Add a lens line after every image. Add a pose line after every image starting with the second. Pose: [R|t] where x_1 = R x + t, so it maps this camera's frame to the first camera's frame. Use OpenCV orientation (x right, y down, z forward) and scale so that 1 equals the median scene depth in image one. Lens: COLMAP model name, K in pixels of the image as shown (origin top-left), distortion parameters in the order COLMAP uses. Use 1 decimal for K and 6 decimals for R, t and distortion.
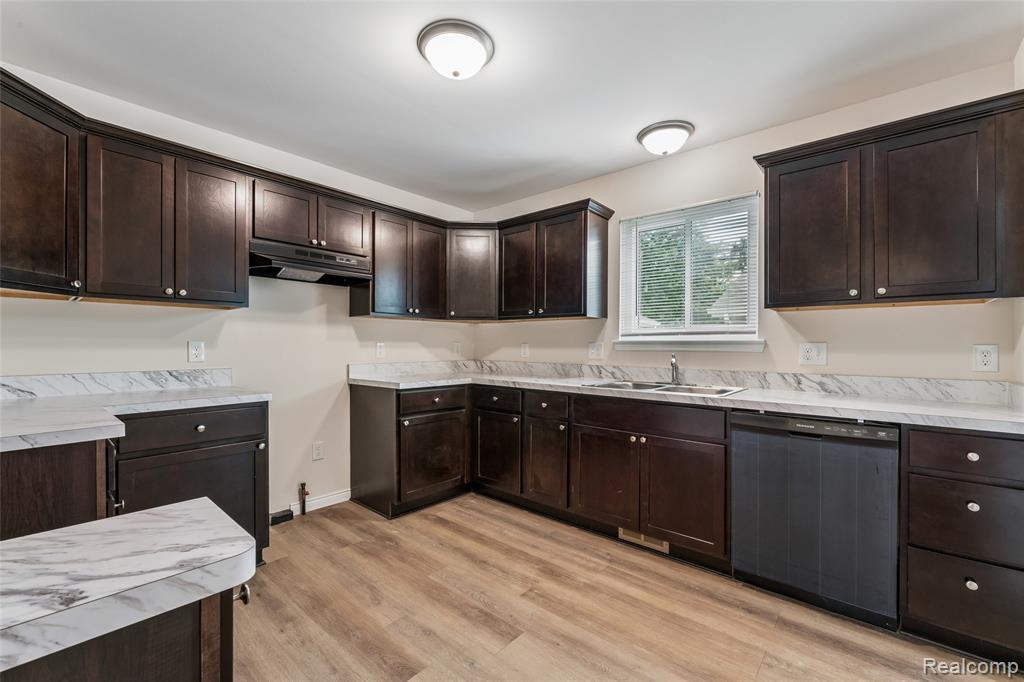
lens RADIAL K [[428.9, 0, 511.7], [0, 428.9, 344.8], [0, 0, 1]] dist [0.001037, -0.000027]
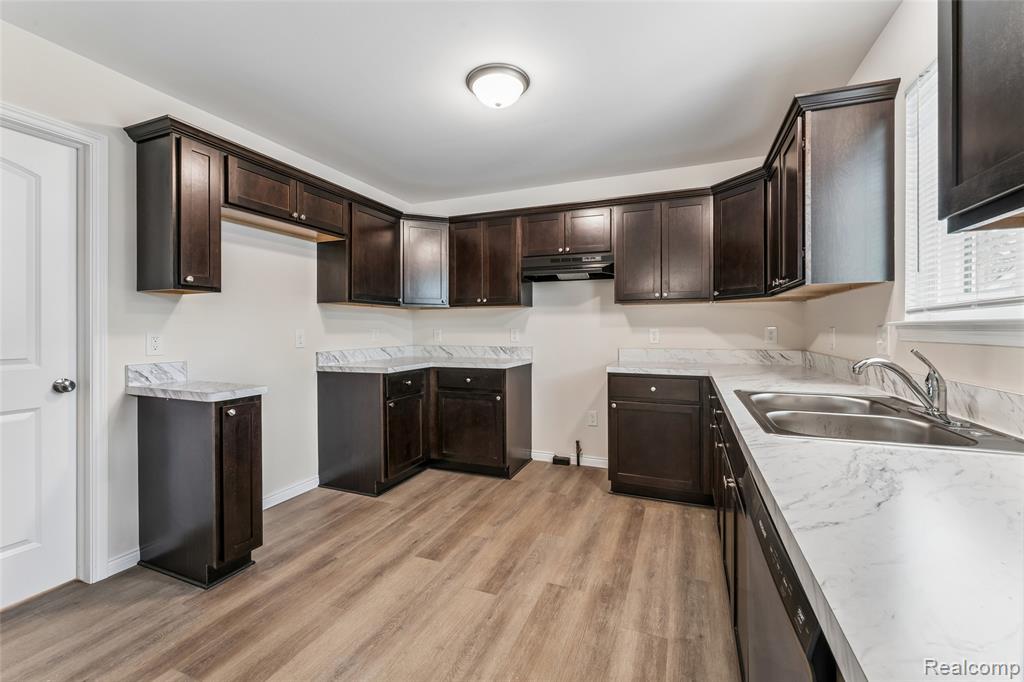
lens RADIAL K [[428.5, 0, 510.5], [0, 428.5, 330.1], [0, 0, 1]] dist [0.000668, -0.000051]
pose [[0.325650, -0.003651, -0.945483, 0.738381], [0.004235, 0.999988, -0.002402, 0.000329], [0.945481, -0.003222, 0.325662, 0.470733]]
